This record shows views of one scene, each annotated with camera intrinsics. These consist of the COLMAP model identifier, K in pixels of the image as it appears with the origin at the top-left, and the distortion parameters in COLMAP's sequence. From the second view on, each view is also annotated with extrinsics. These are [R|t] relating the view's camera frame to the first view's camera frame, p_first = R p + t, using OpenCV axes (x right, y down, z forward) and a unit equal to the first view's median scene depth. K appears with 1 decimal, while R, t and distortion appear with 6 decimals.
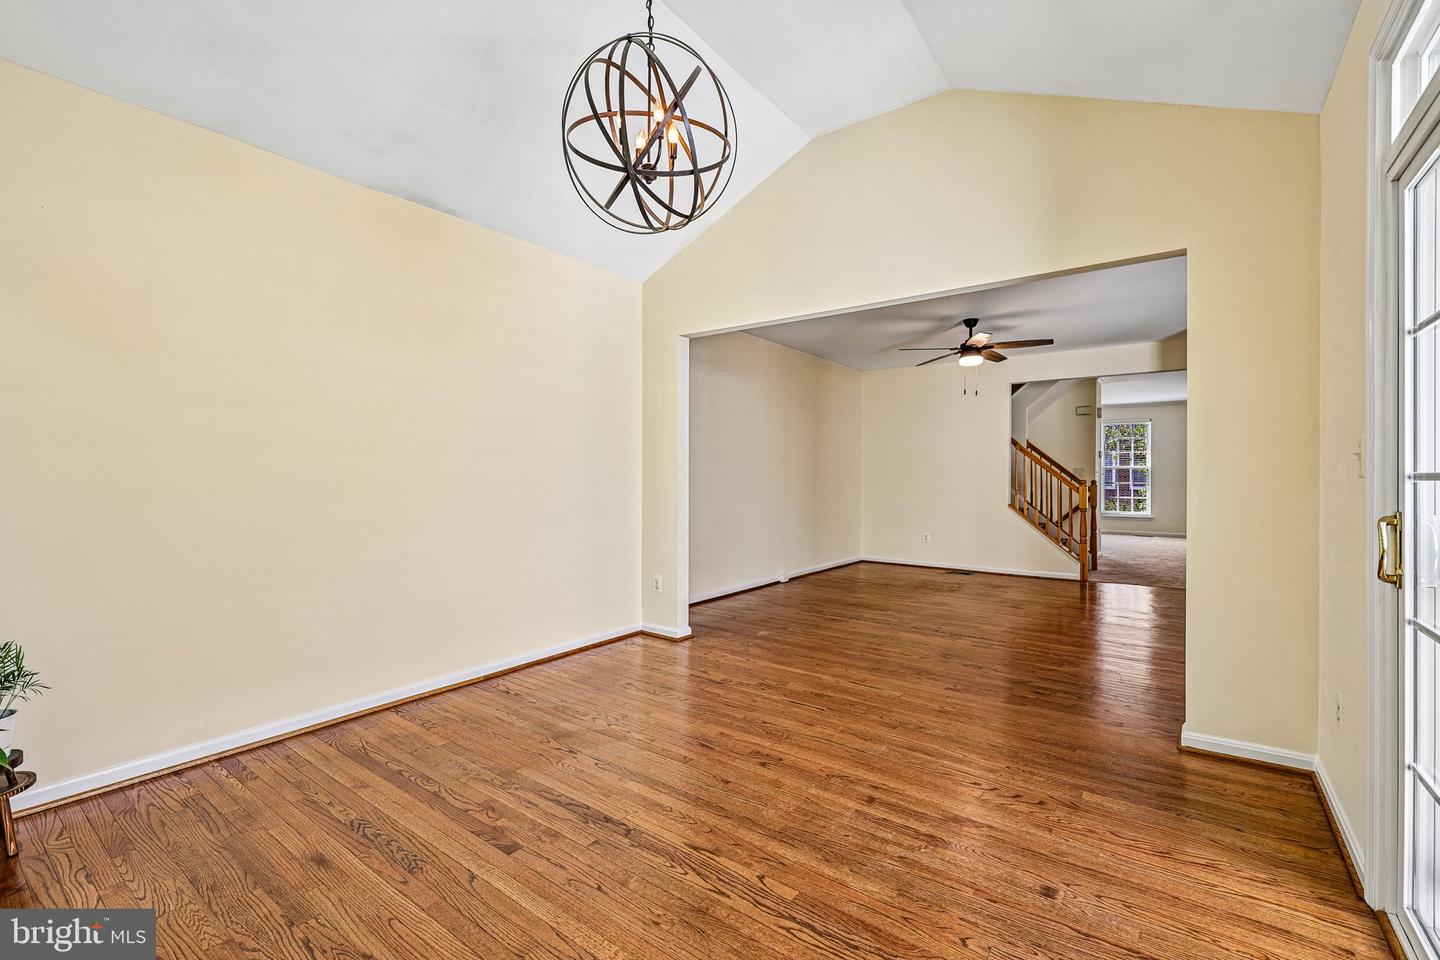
lens RADIAL K [[634.1, 0, 728.7], [0, 634.1, 467.5], [0, 0, 1]] dist [0.008180, -0.000045]
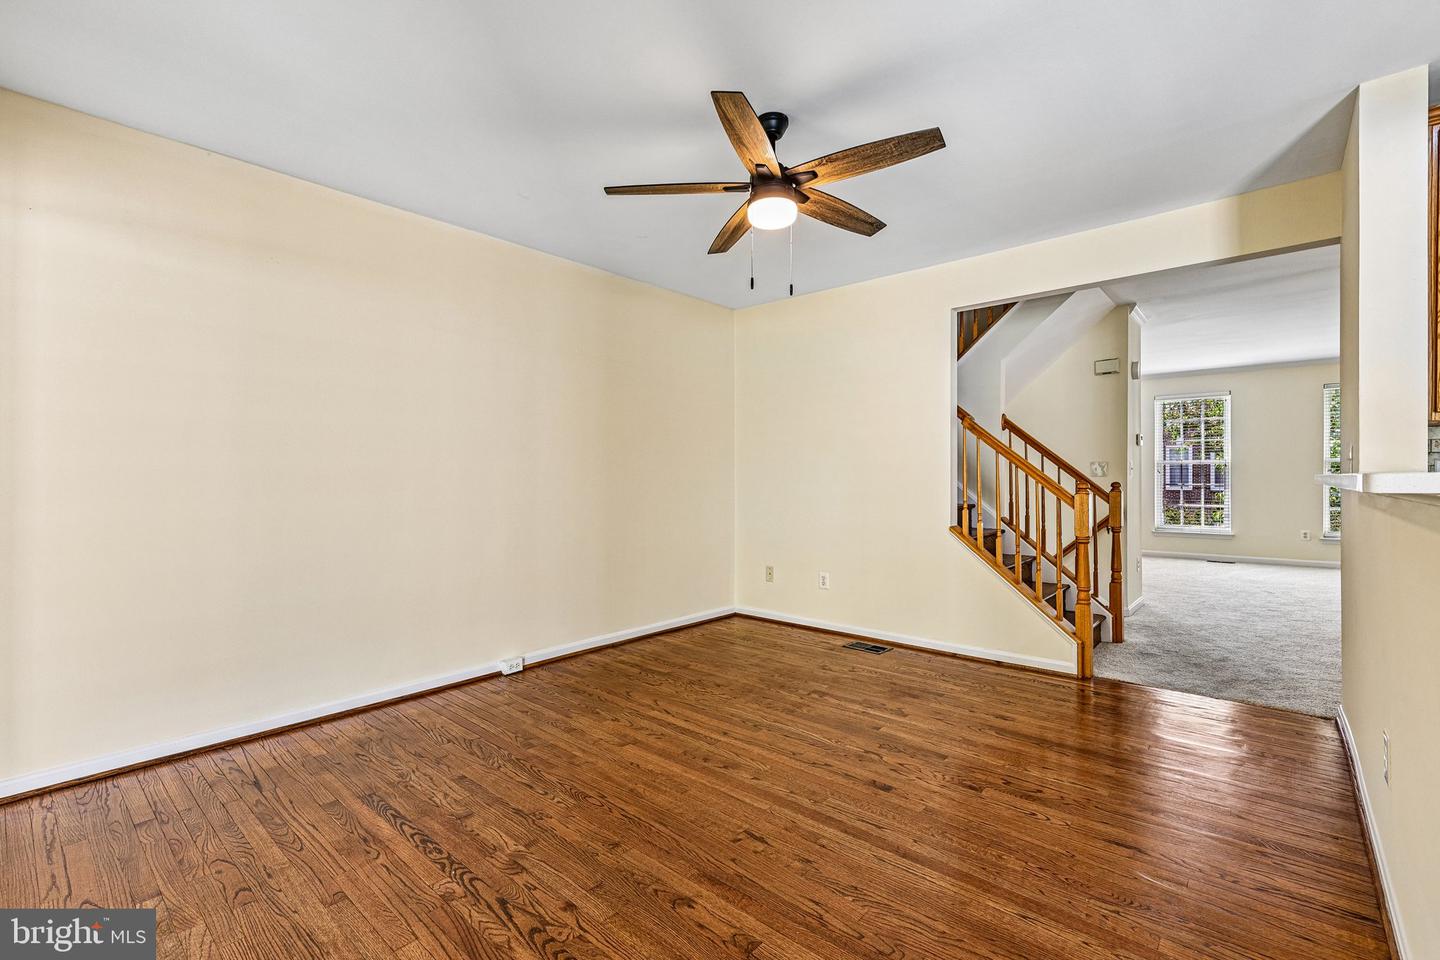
lens RADIAL K [[634.1, 0, 740.5], [0, 634.1, 472.0], [0, 0, 1]] dist [0.008180, -0.000045]
pose [[0.996931, -0.007570, -0.077917, 0.254995], [0.007874, 0.999963, 0.003596, 0.005961], [0.077887, -0.004199, 0.996953, 0.367209]]
